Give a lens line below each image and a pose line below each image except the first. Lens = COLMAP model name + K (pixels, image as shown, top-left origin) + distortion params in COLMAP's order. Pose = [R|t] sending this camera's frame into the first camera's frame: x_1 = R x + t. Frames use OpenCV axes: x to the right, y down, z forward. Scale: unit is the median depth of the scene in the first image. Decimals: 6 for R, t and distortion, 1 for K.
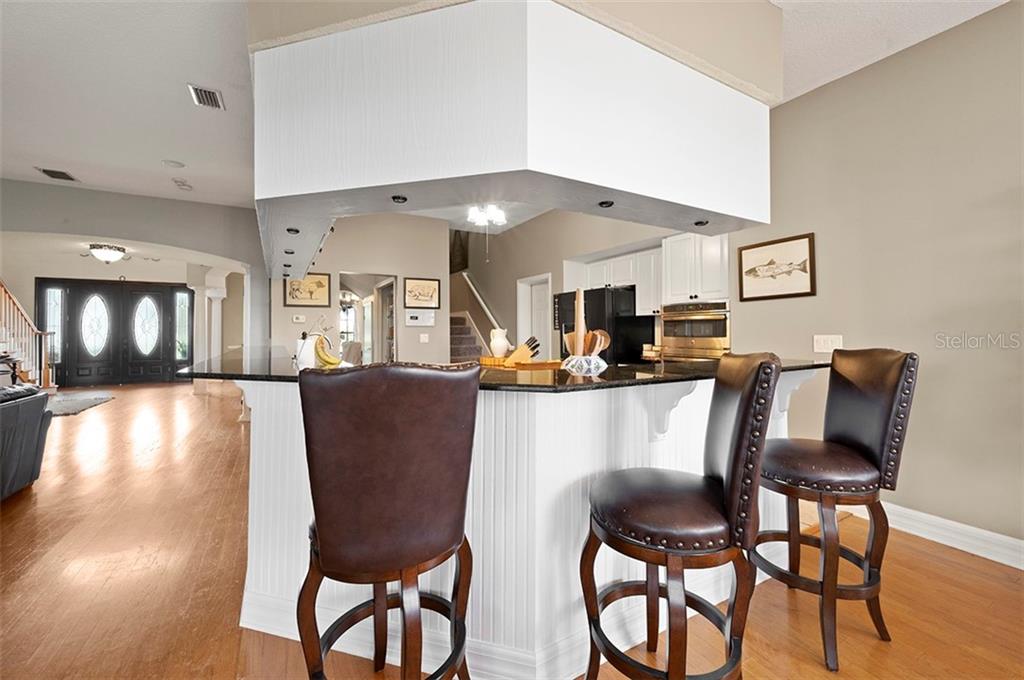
lens RADIAL K [[419.1, 0, 511.0], [0, 419.1, 334.0], [0, 0, 1]] dist [0.000701, 0.000207]
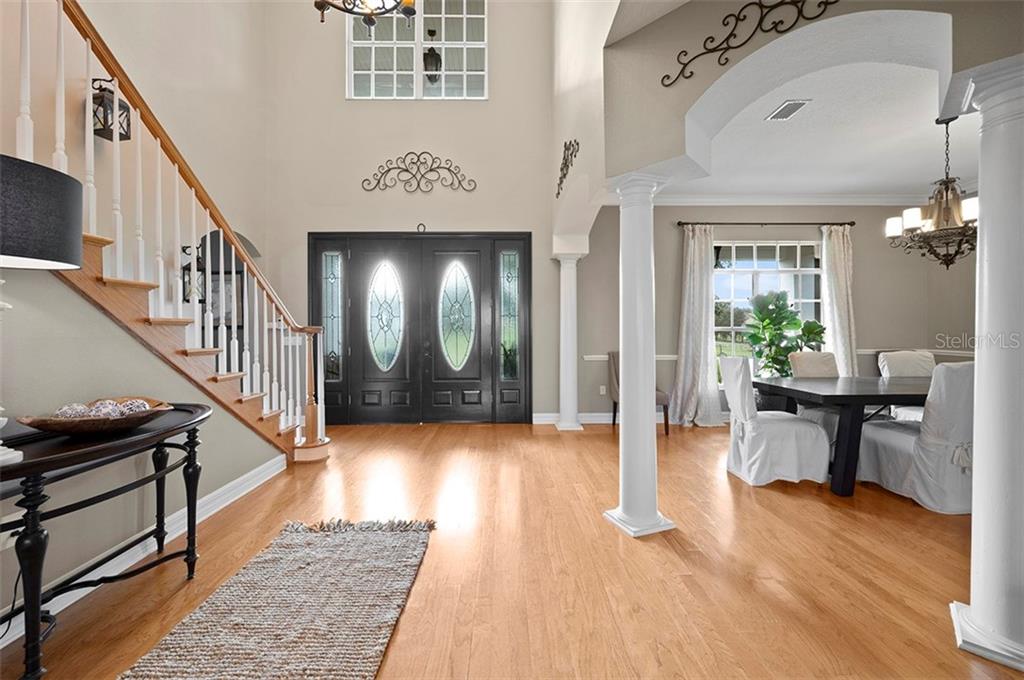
lens RADIAL K [[419.1, 0, 512.0], [0, 419.1, 339.0], [0, 0, 1]] dist [0.000701, 0.000207]
pose [[0.883579, 0.004283, -0.468263, -0.569845], [0.005937, 0.999775, 0.020348, -0.000003], [0.468245, -0.020759, 0.883355, 0.574659]]
